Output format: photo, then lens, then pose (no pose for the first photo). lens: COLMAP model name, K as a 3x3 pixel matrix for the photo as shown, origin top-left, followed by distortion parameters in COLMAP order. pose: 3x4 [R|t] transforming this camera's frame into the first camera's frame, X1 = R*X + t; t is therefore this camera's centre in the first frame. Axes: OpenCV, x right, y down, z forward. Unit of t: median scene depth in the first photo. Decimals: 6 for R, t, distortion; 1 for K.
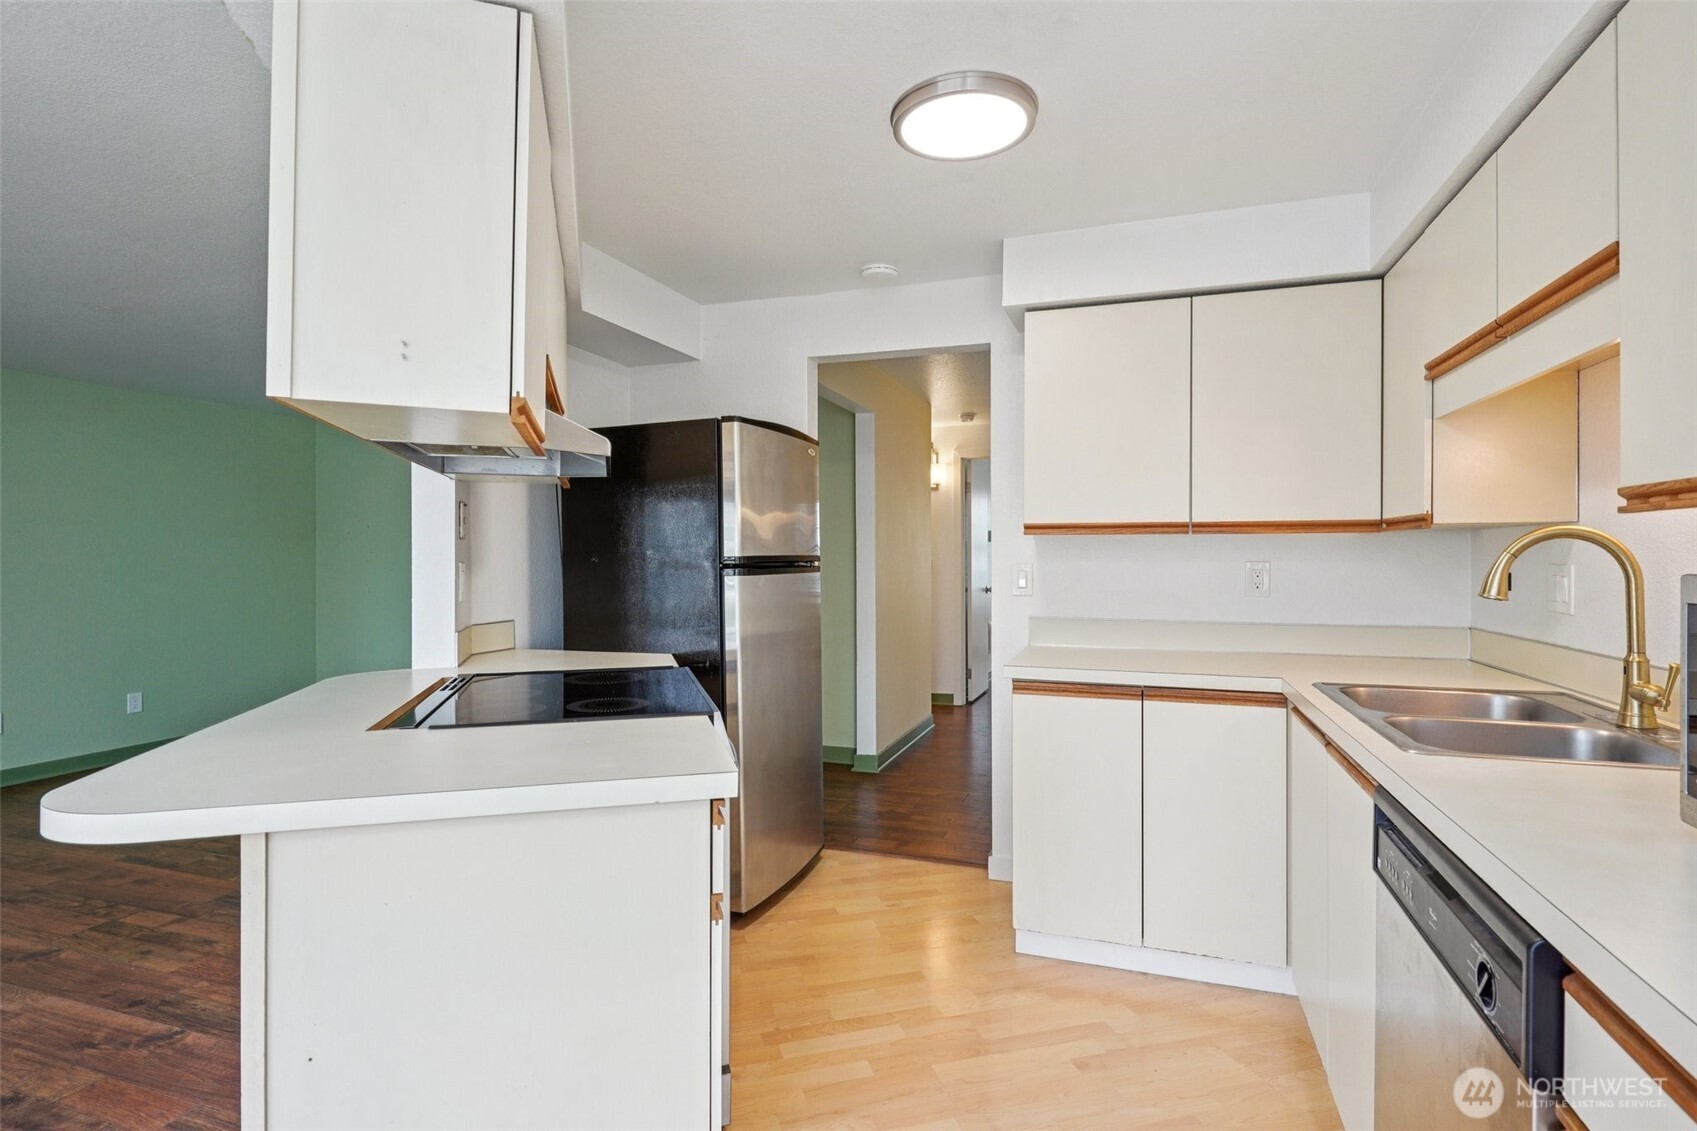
lens RADIAL K [[839.1, 0, 845.0], [0, 839.1, 547.0], [0, 0, 1]] dist [0.021382, -0.019841]
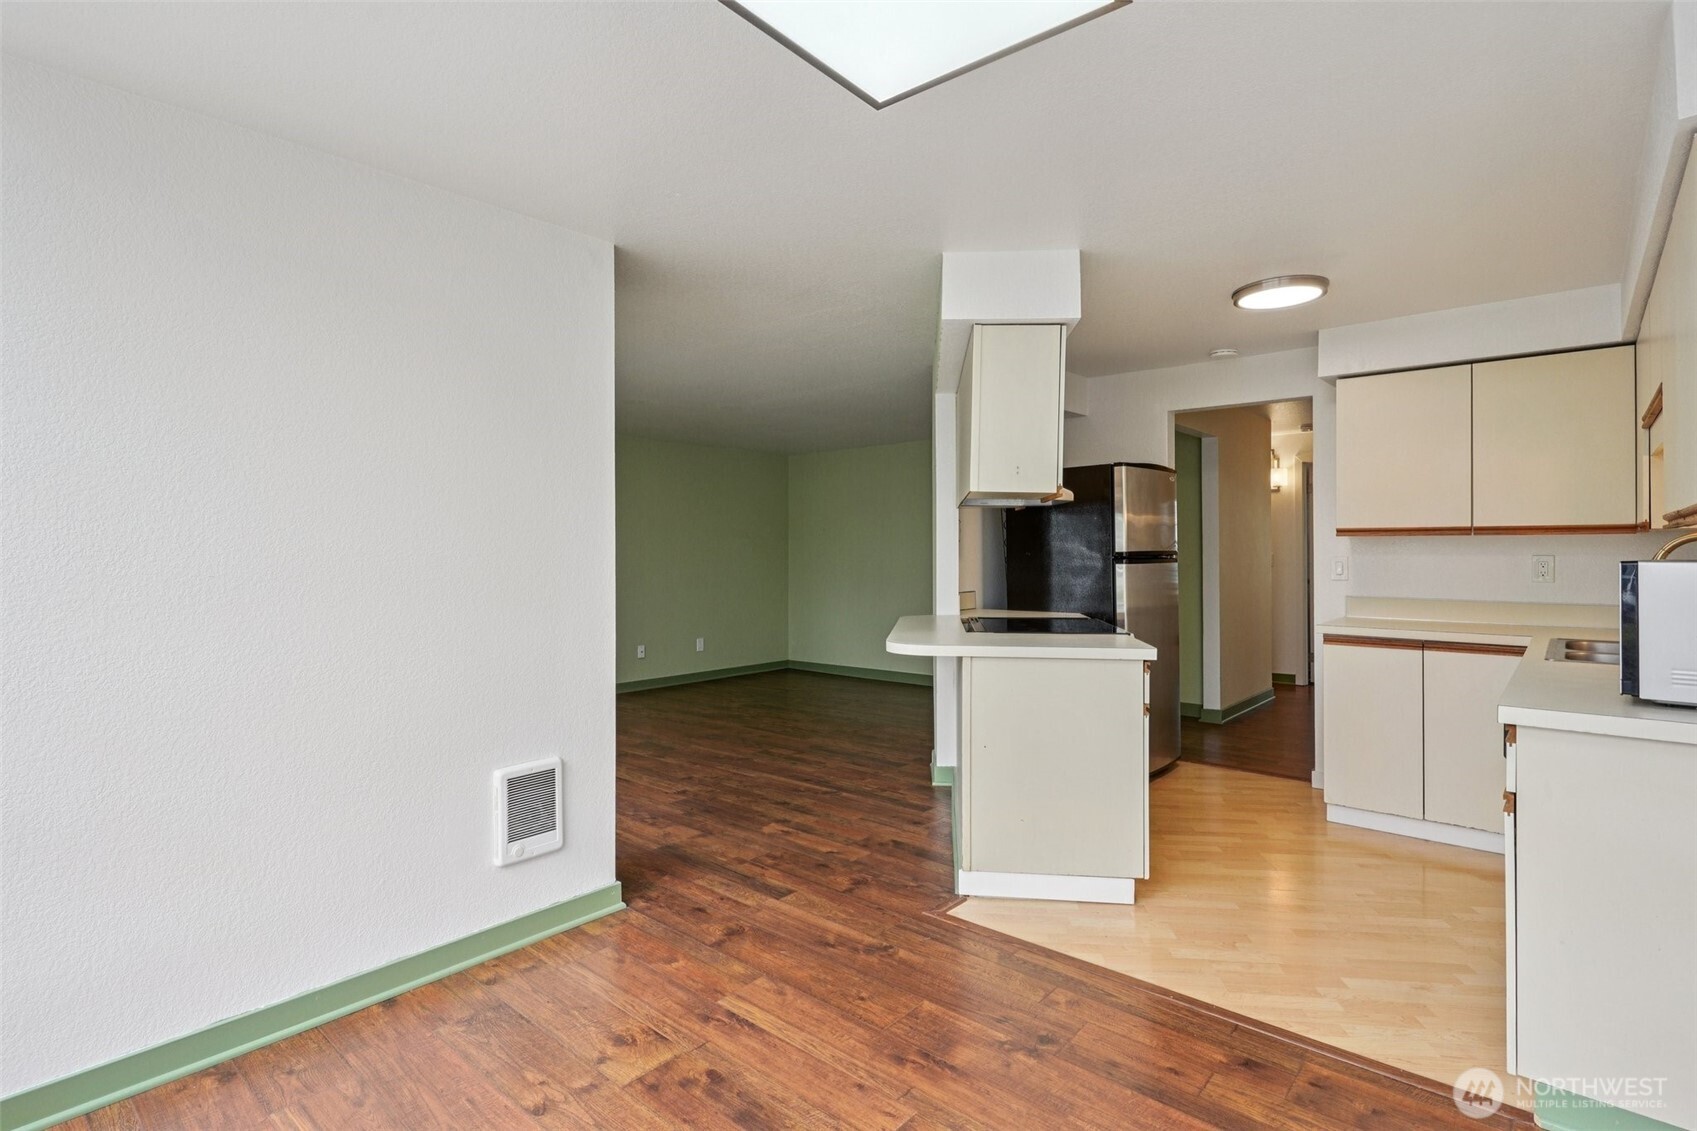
lens RADIAL K [[839.1, 0, 845.0], [0, 839.1, 547.0], [0, 0, 1]] dist [0.021382, -0.019841]
pose [[0.929722, -0.002040, -0.368256, -0.033312], [0.004785, 0.999967, 0.006542, -0.009673], [0.368231, -0.007845, 0.929701, -0.625251]]
